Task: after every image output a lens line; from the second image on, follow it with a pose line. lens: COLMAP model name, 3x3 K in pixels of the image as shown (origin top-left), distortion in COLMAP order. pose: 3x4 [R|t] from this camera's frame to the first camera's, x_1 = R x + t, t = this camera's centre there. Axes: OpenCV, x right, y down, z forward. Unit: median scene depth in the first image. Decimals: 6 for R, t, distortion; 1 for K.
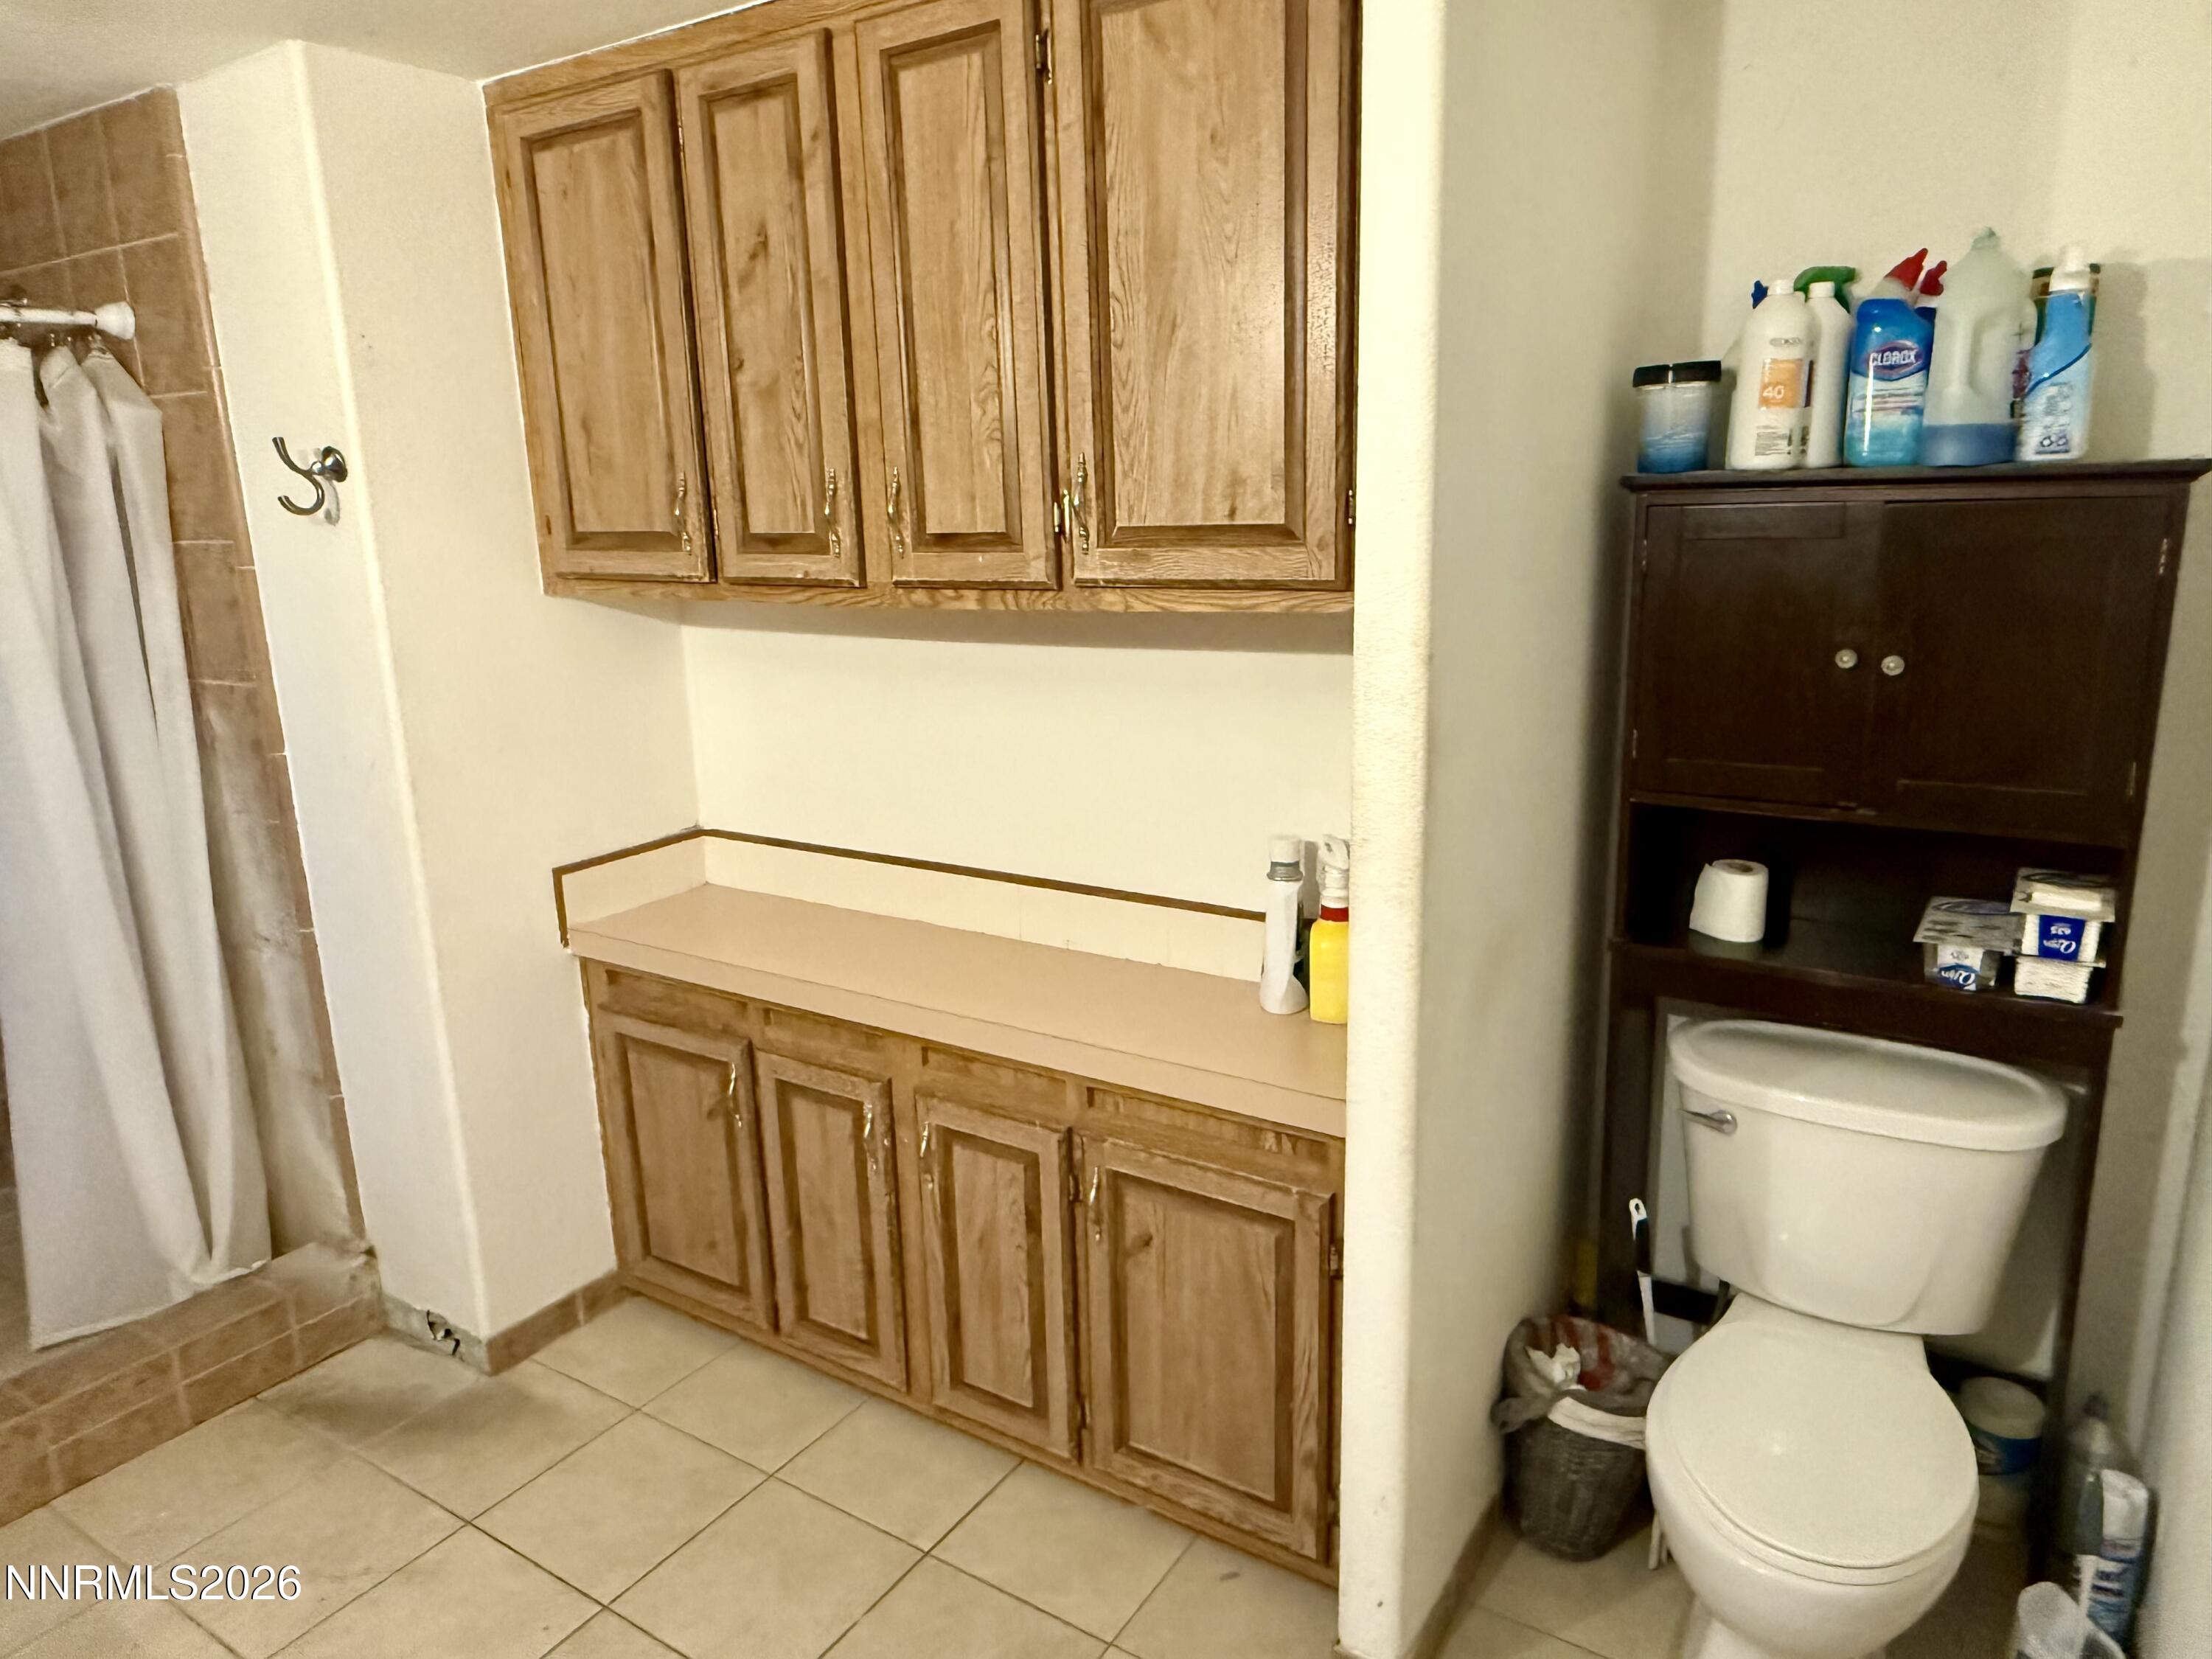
lens RADIAL K [[1429.3, 0, 1111.0], [0, 1429.3, 838.3], [0, 0, 1]] dist [0.002328, 0.000712]
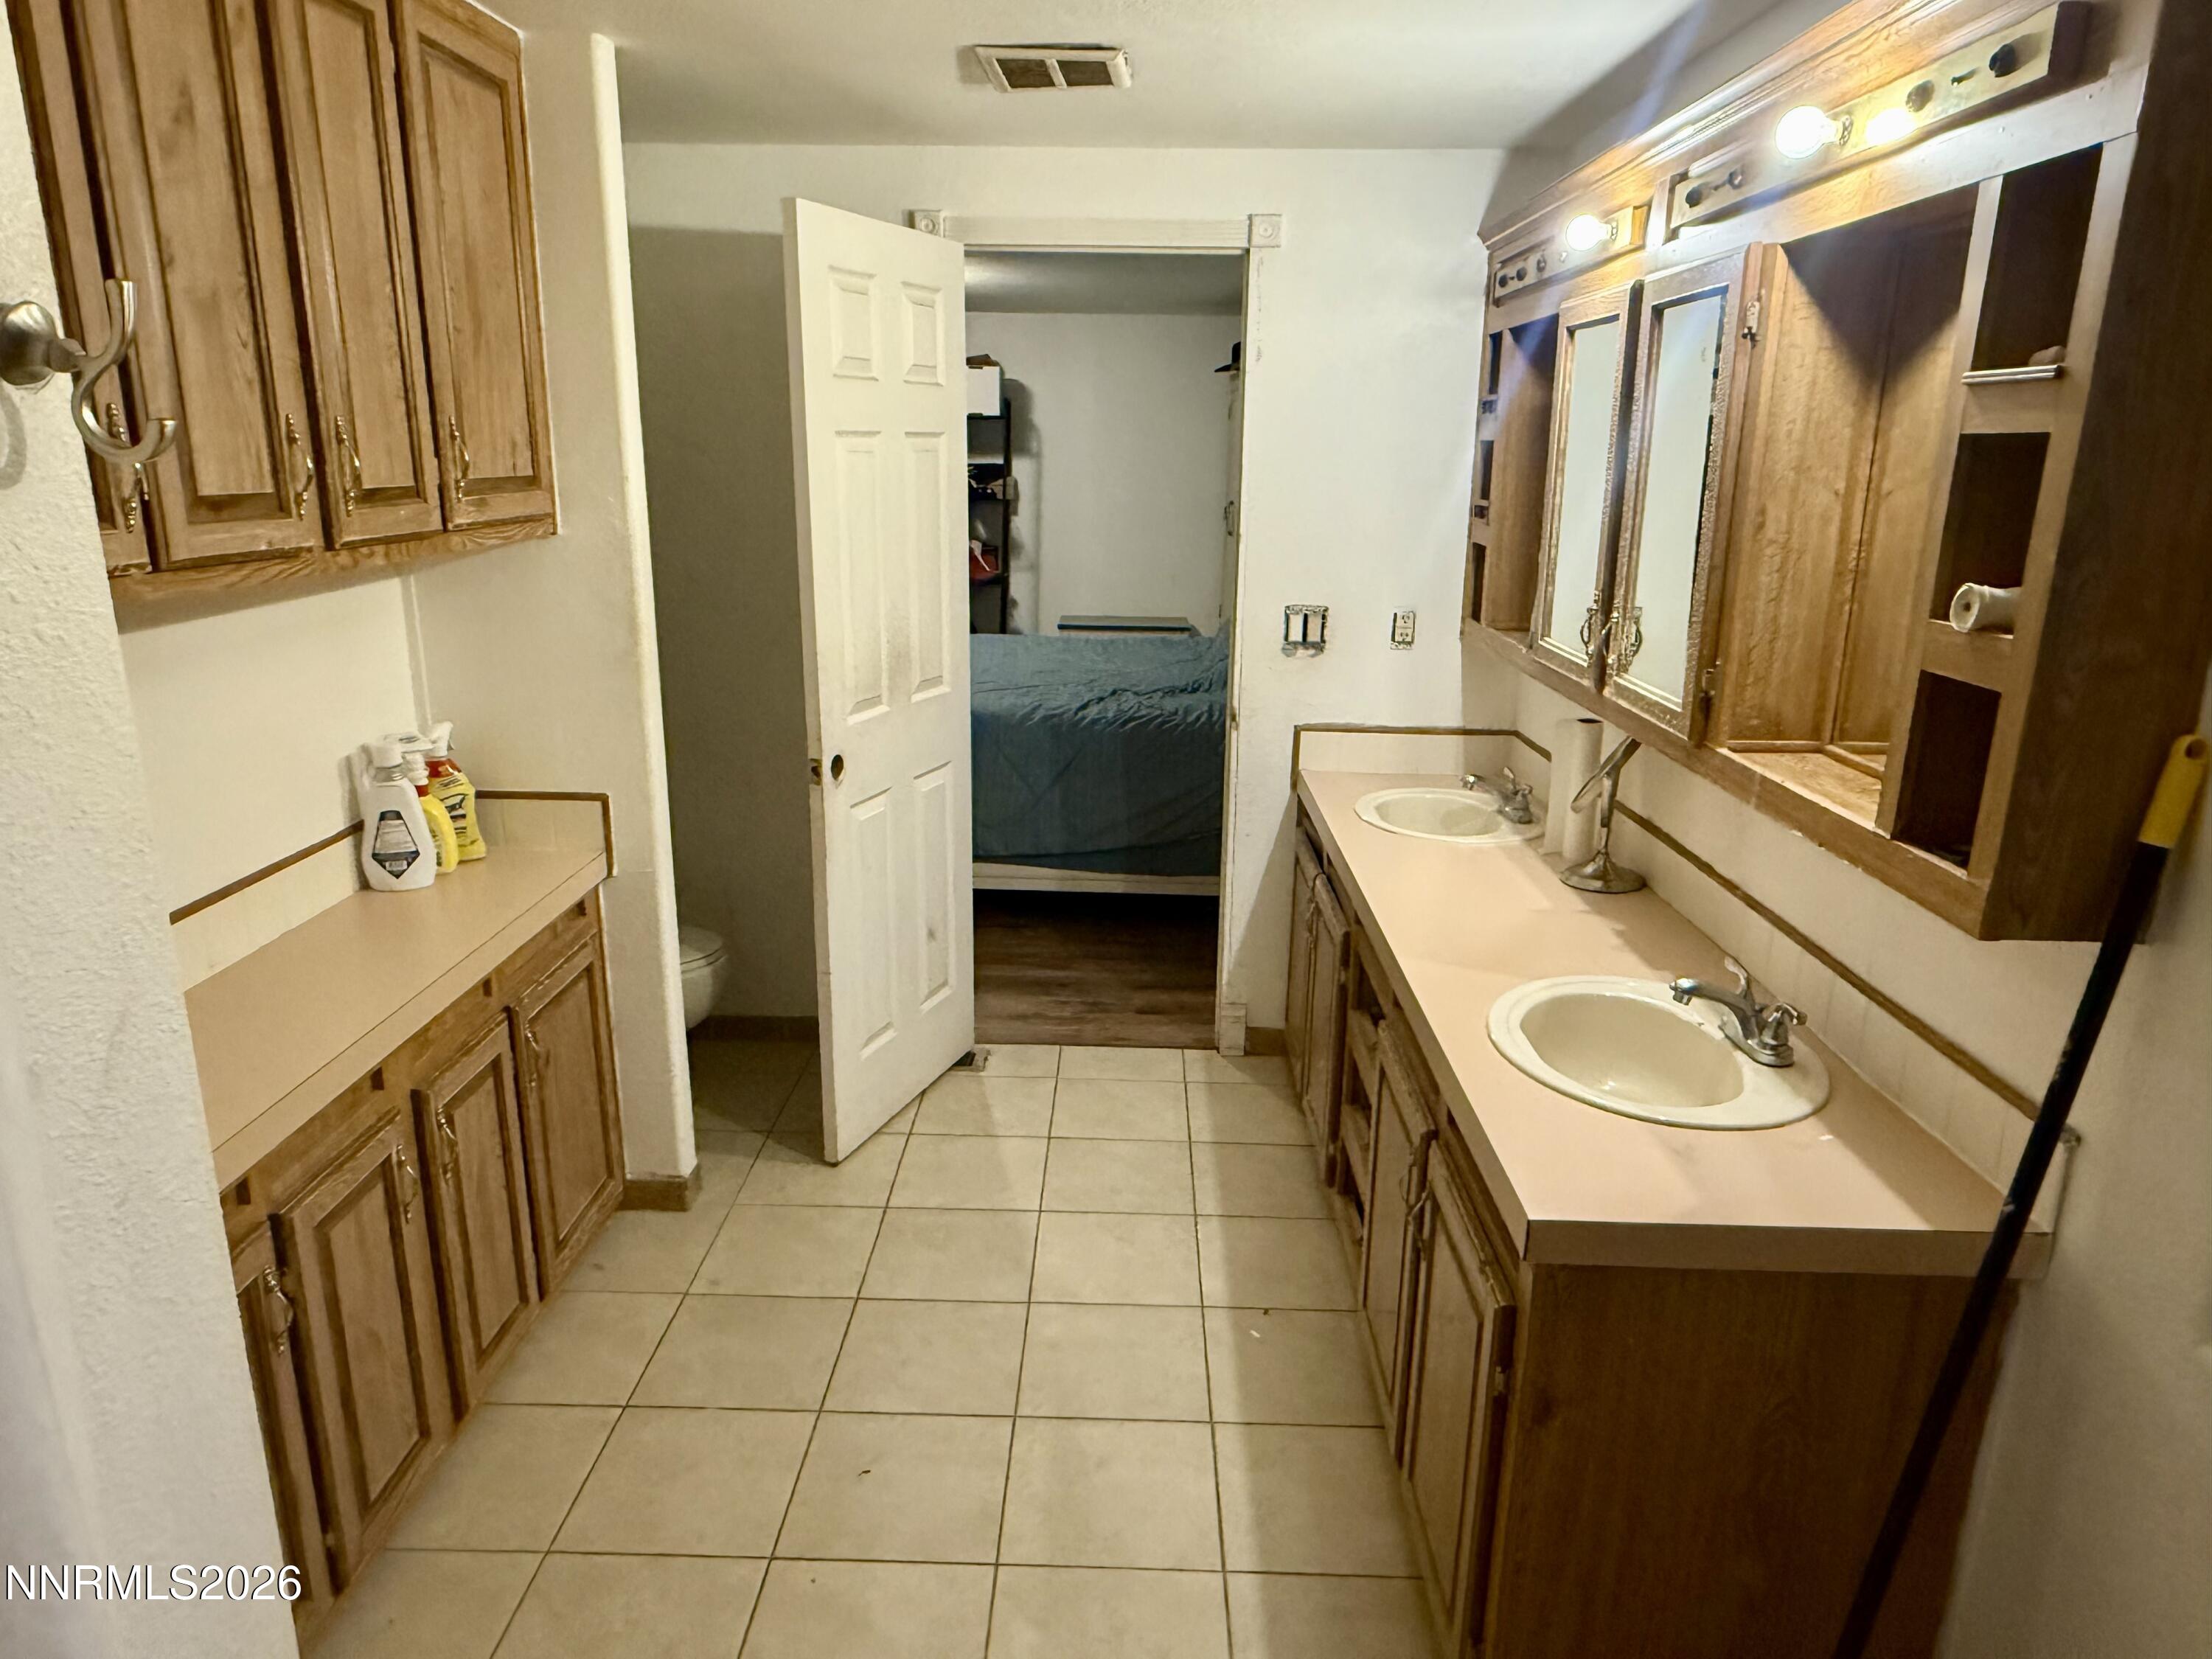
lens RADIAL K [[1429.3, 0, 1111.0], [0, 1429.3, 838.3], [0, 0, 1]] dist [0.002328, 0.000712]
pose [[-0.532451, -0.199601, 0.822591, -1.186416], [0.209139, 0.910649, 0.356341, -0.226951], [-0.820218, 0.361770, -0.443132, 1.051959]]
